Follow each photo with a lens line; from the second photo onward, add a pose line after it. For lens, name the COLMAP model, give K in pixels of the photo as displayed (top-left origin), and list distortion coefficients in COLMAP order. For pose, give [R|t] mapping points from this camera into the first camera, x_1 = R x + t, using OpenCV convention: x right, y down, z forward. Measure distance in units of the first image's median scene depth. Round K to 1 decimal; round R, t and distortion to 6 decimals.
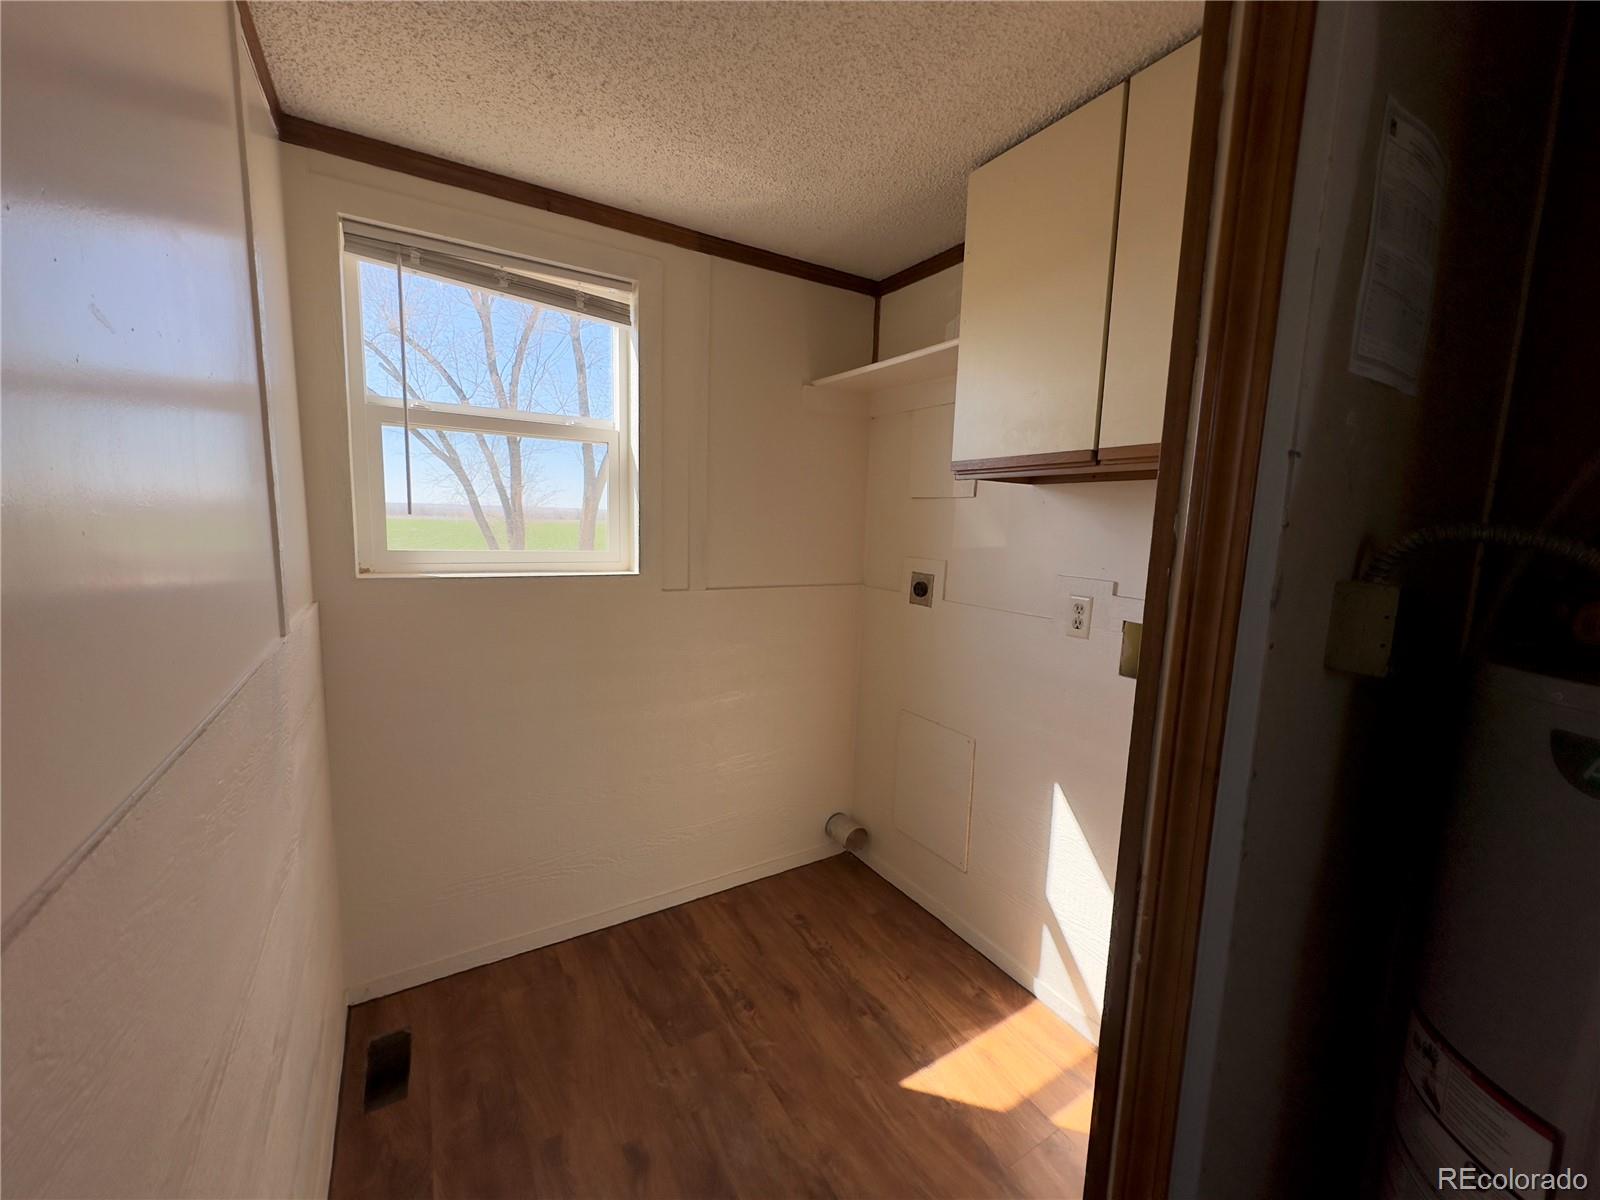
lens RADIAL K [[631.7, 0, 800.0], [0, 631.7, 600.0], [0, 0, 1]] dist [-0.000347, -0.000217]
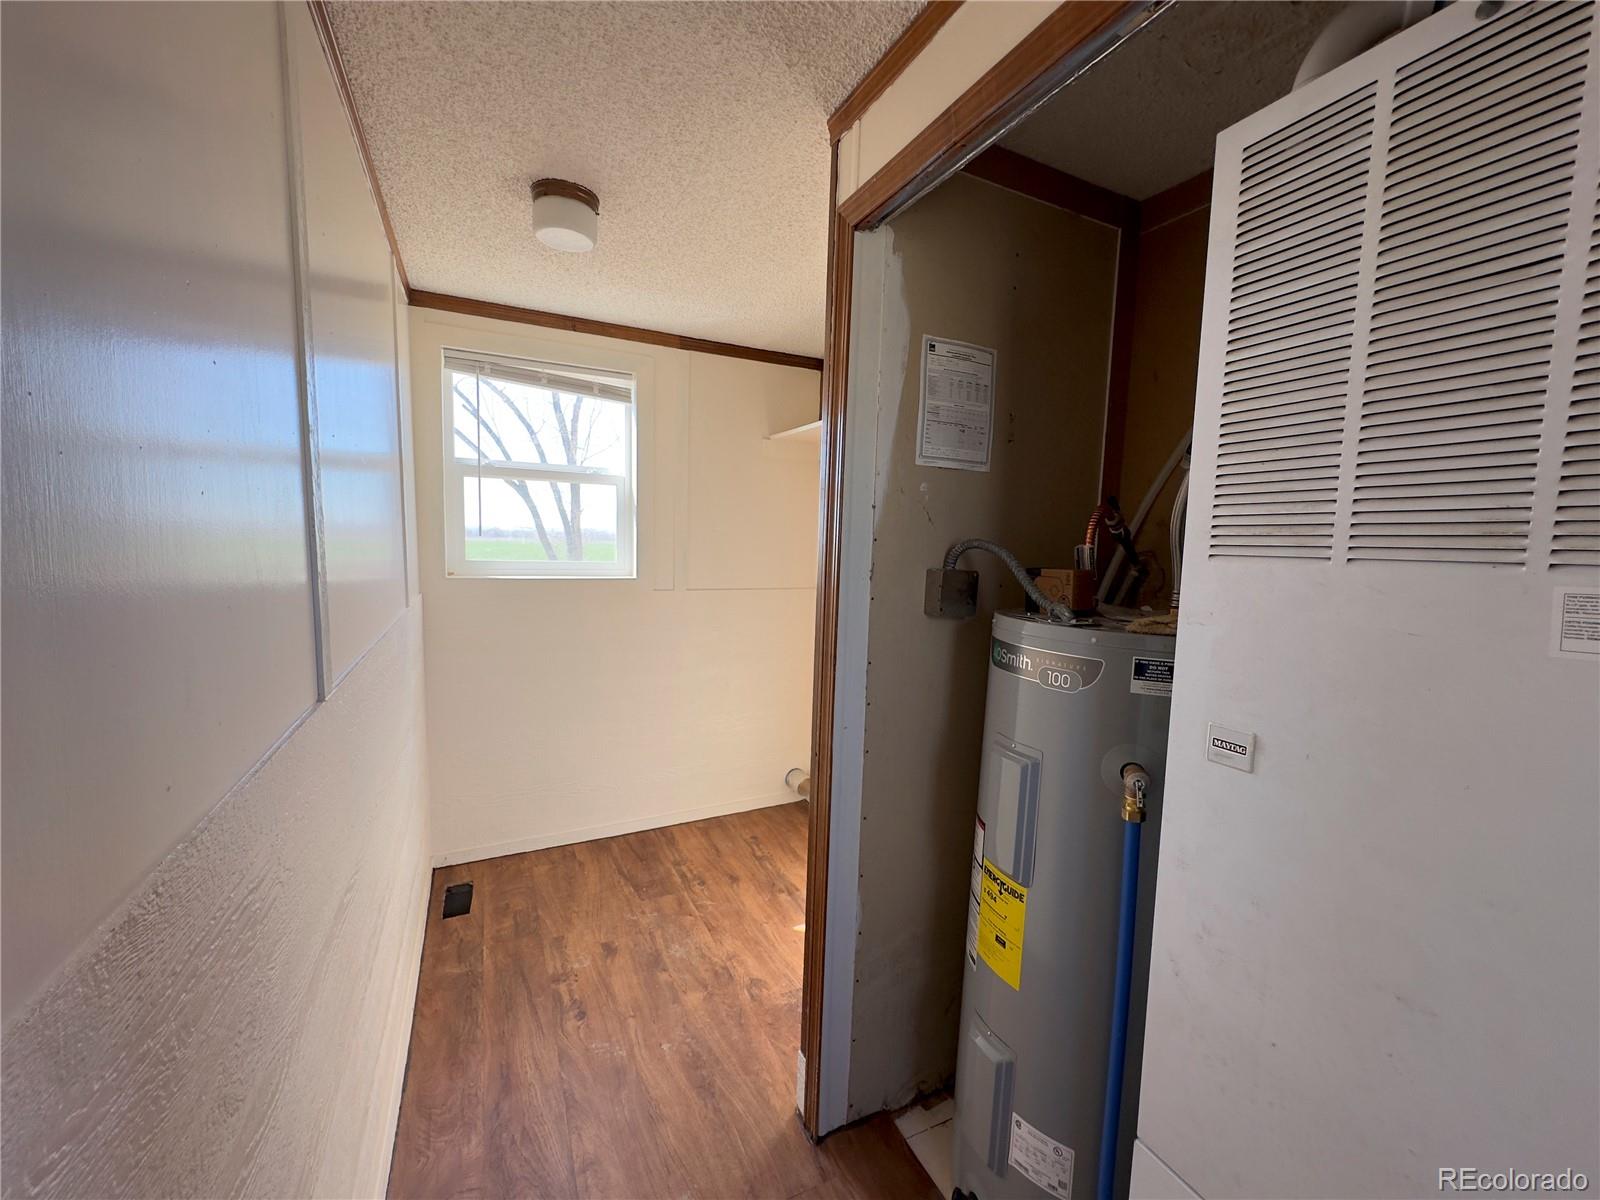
lens RADIAL K [[631.7, 0, 800.0], [0, 631.7, 600.0], [0, 0, 1]] dist [-0.000347, -0.000217]
pose [[0.996023, 0.004402, -0.088989, 0.262895], [-0.007183, 0.999495, -0.030953, 0.054611], [0.088808, 0.031469, 0.995552, -0.406650]]
